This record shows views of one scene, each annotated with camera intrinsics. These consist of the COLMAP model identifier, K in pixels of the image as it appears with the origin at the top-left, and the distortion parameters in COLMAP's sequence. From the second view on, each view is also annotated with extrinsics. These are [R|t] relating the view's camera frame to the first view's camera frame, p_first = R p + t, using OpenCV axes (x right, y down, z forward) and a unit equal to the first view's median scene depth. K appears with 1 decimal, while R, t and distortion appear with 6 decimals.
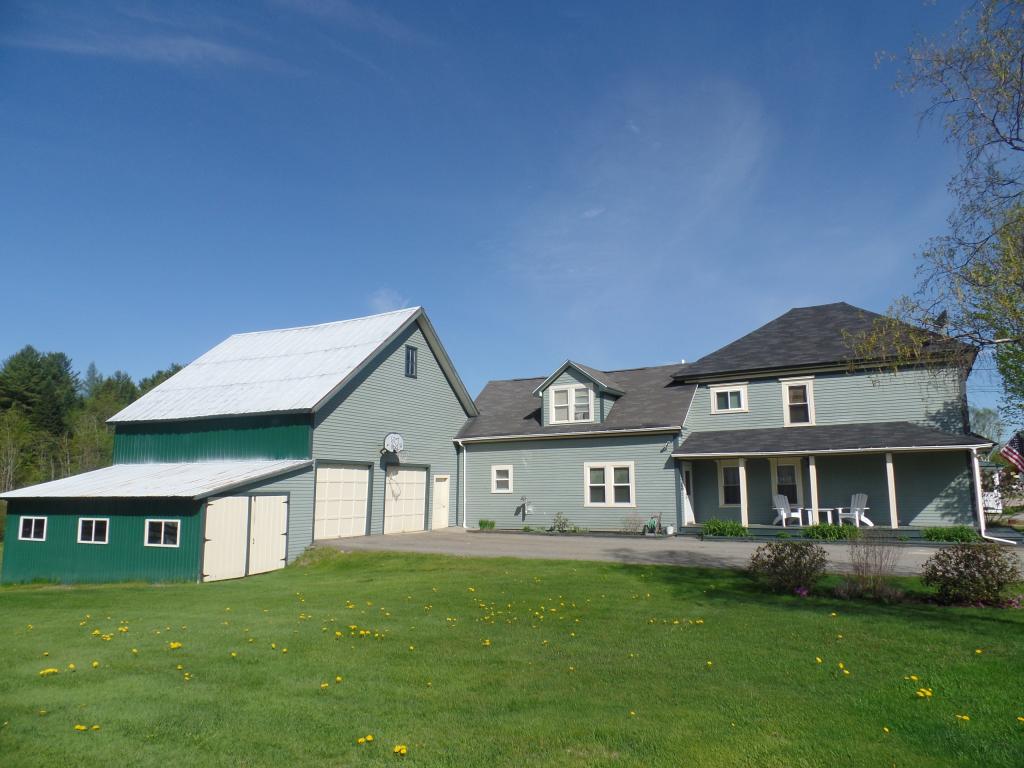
lens RADIAL K [[714.4, 0, 512.0], [0, 714.4, 384.0], [0, 0, 1]] dist [0.008895, 0.001037]
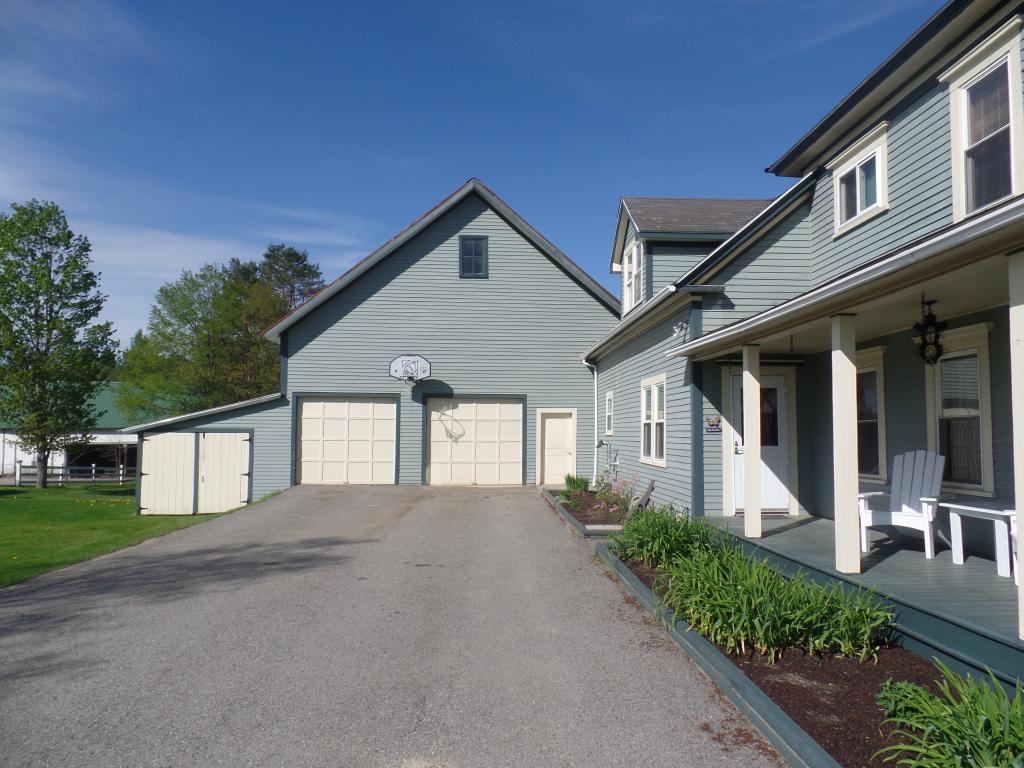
lens RADIAL K [[714.4, 0, 512.0], [0, 714.4, 384.0], [0, 0, 1]] dist [0.008895, 0.001037]
pose [[0.531462, -0.046196, -0.845821, 0.519750], [0.114768, 0.993232, 0.017866, 0.094851], [0.839271, -0.106568, 0.533167, 0.654196]]
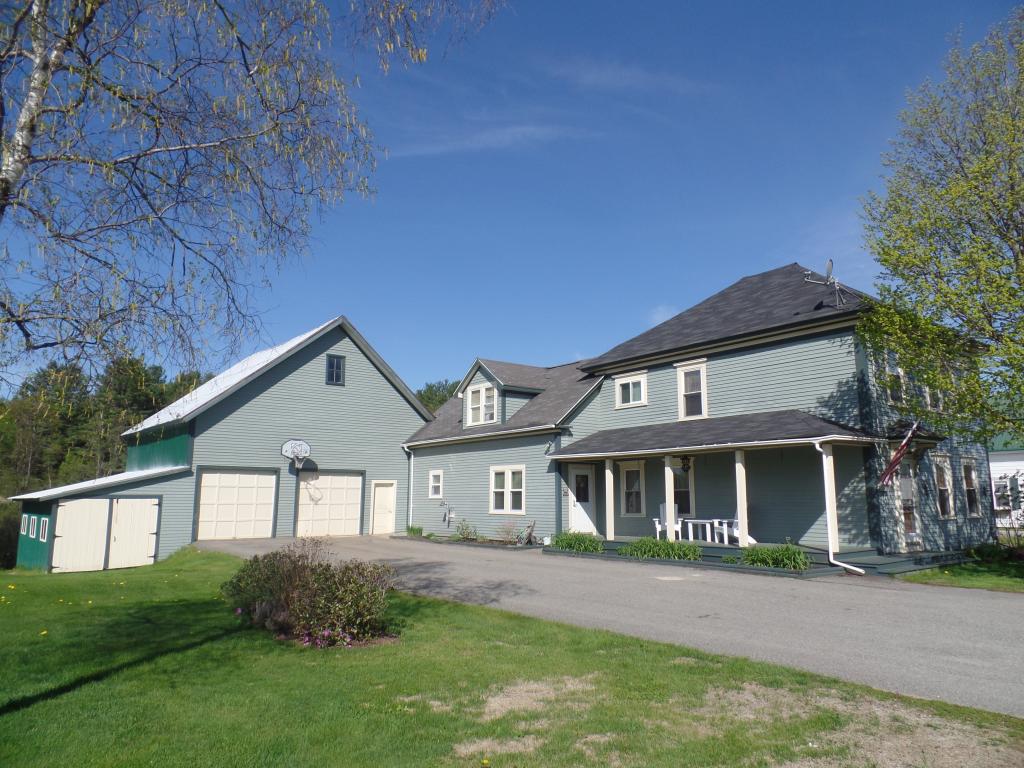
lens RADIAL K [[714.4, 0, 512.0], [0, 714.4, 384.0], [0, 0, 1]] dist [0.008895, 0.001037]
pose [[0.923935, -0.052615, -0.378913, 0.503776], [0.049018, 0.998614, -0.019141, 0.022204], [0.379395, -0.000888, 0.925234, 0.150712]]
